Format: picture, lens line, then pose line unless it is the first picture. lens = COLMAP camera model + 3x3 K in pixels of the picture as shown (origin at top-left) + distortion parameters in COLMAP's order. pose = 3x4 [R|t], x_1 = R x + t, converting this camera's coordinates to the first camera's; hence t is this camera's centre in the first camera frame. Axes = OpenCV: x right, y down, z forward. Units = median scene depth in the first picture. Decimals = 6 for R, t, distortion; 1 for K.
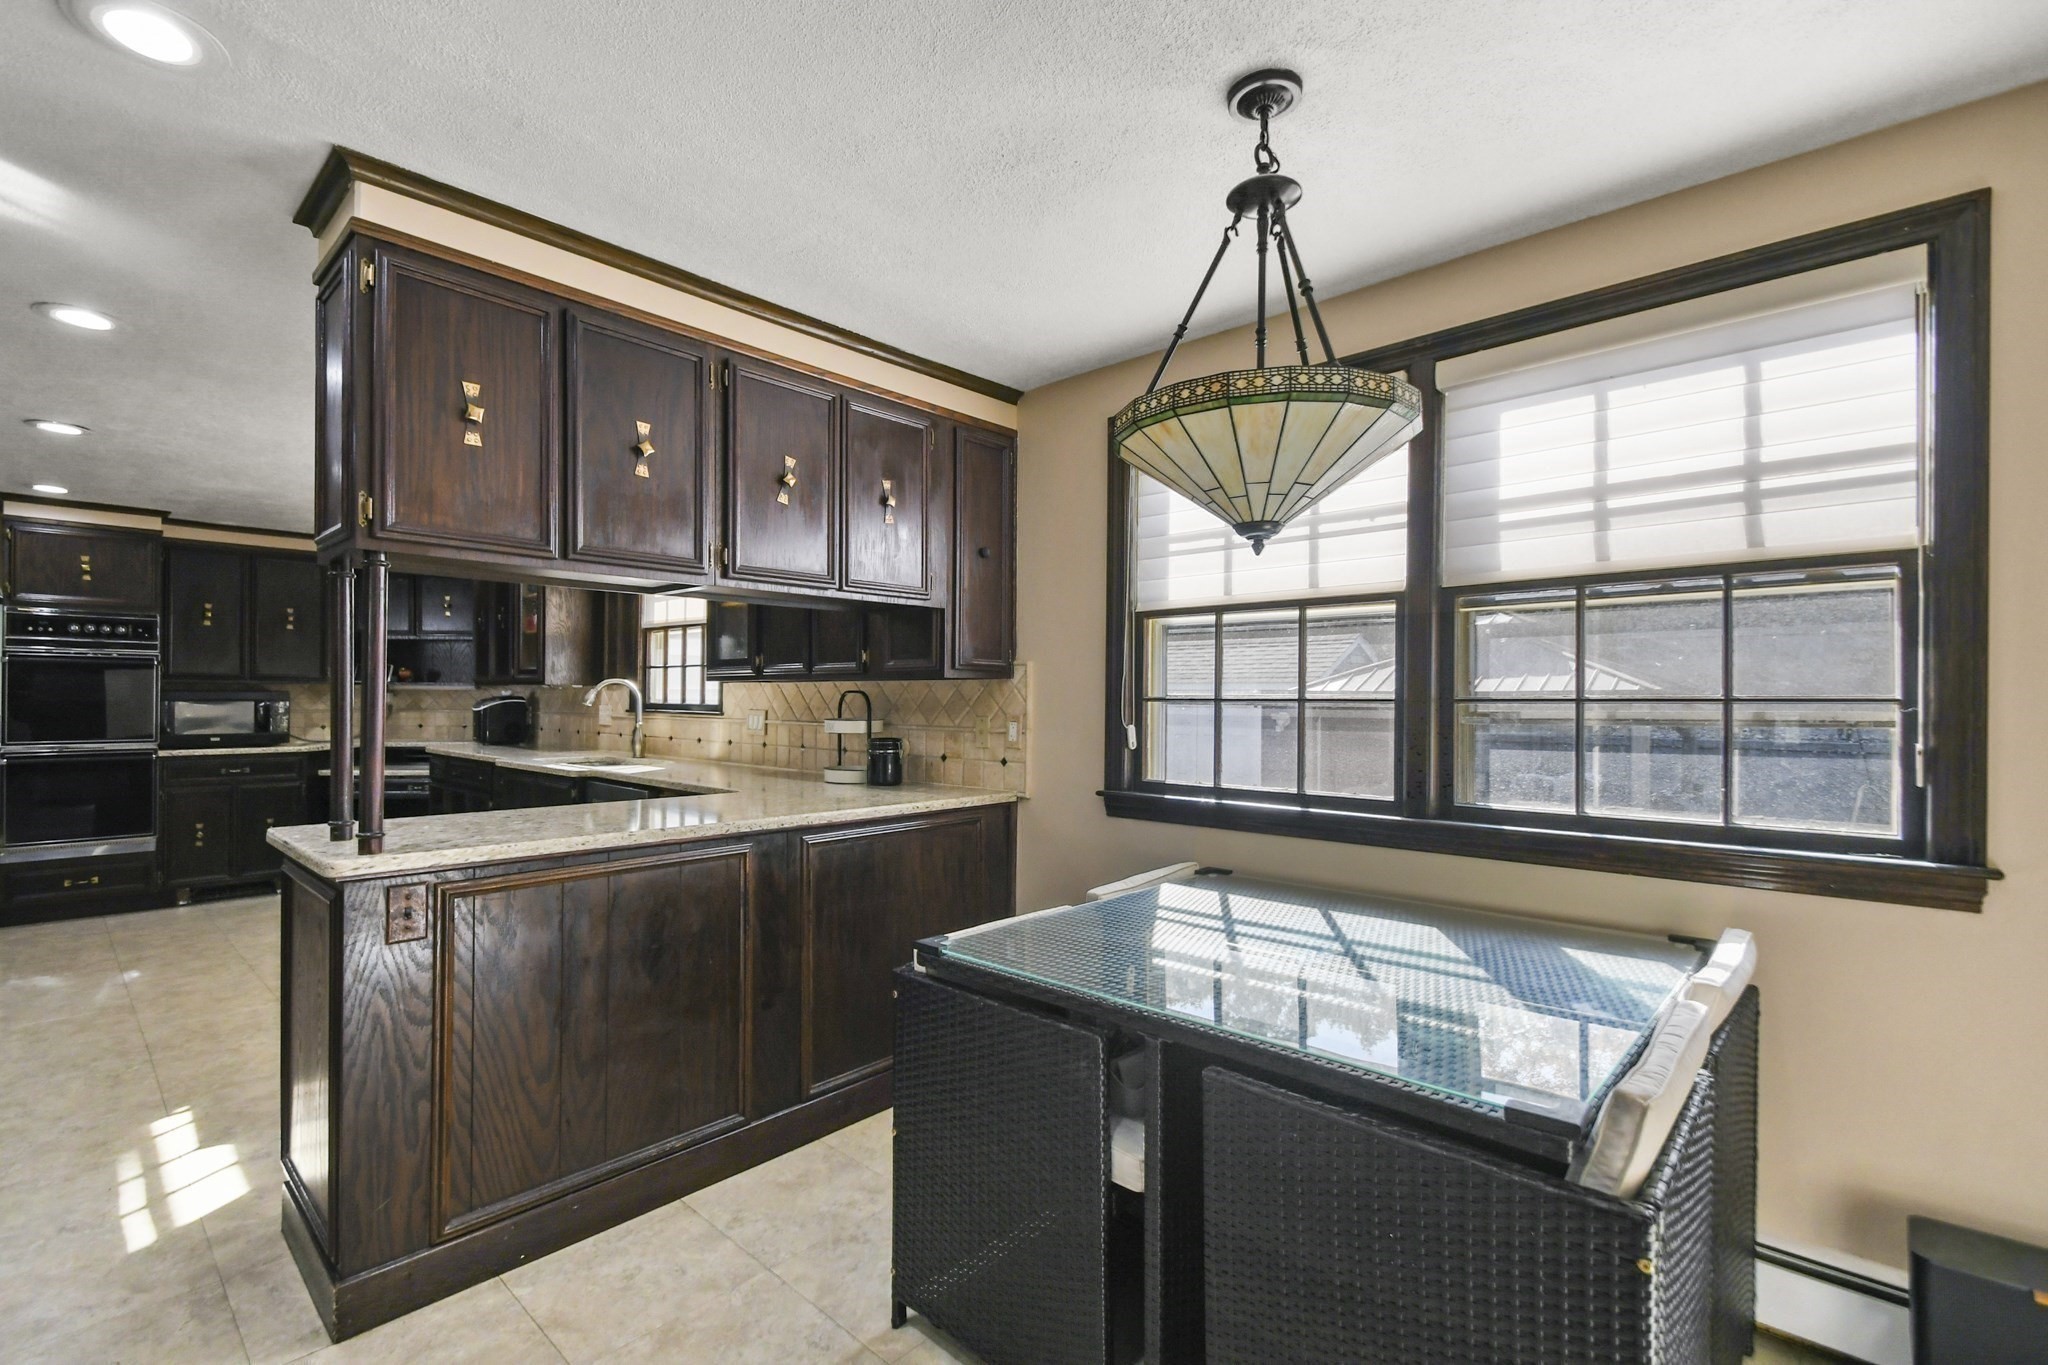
lens RADIAL K [[926.4, 0, 1011.7], [0, 926.4, 692.3], [0, 0, 1]] dist [0.023842, -0.003737]
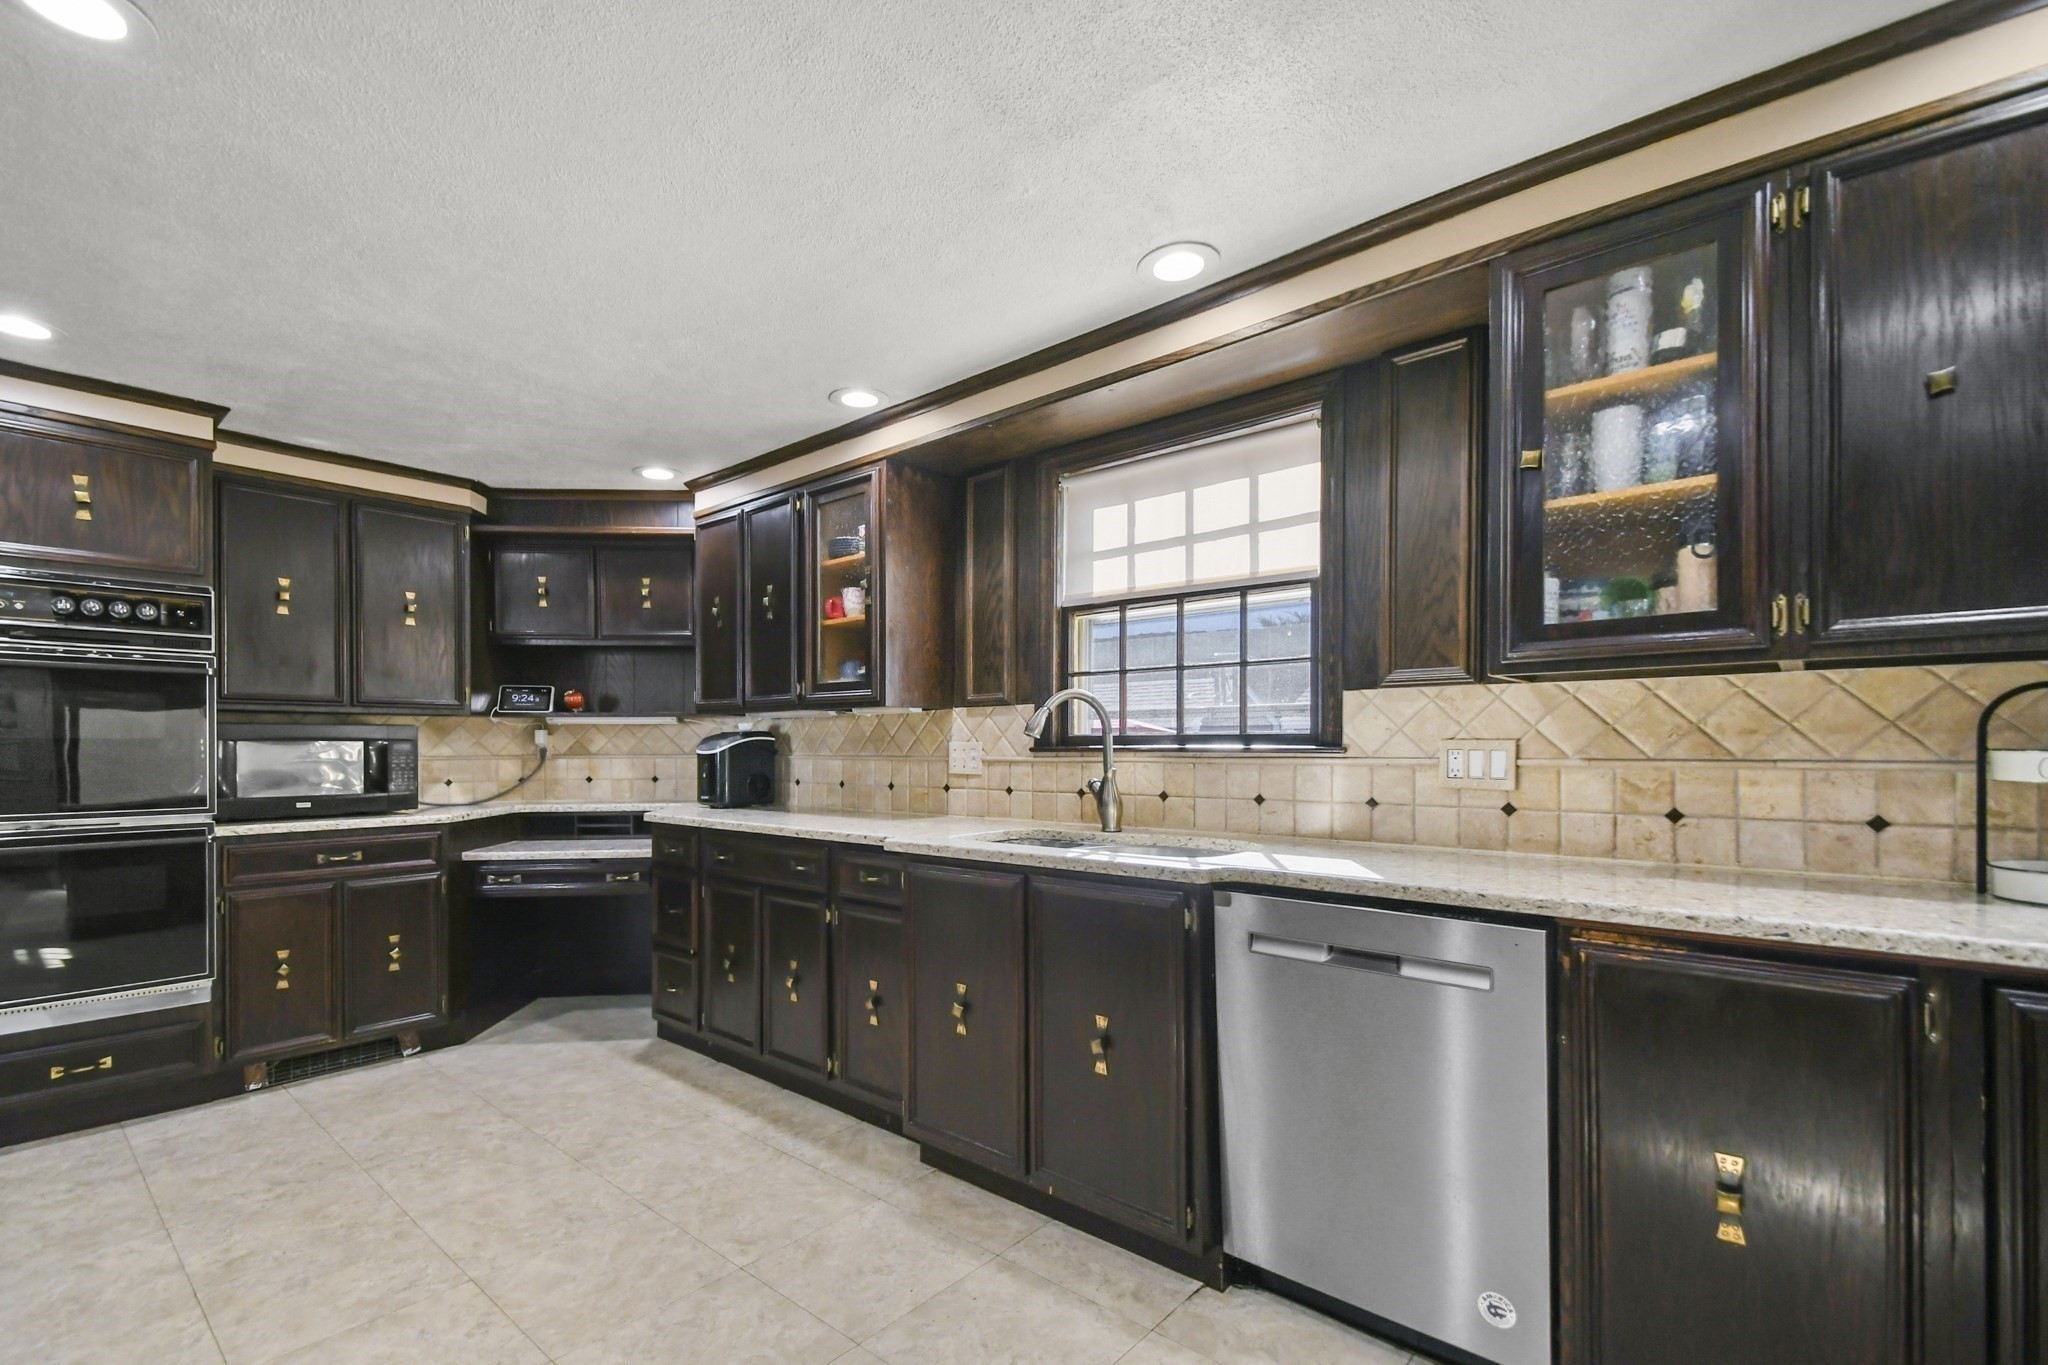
lens RADIAL K [[926.4, 0, 1010.9], [0, 926.4, 746.1], [0, 0, 1]] dist [0.023842, -0.003737]
pose [[0.999450, -0.009544, 0.031749, -0.457994], [0.009374, 0.999941, 0.005493, 0.015075], [-0.031799, -0.005192, 0.999481, 0.431573]]
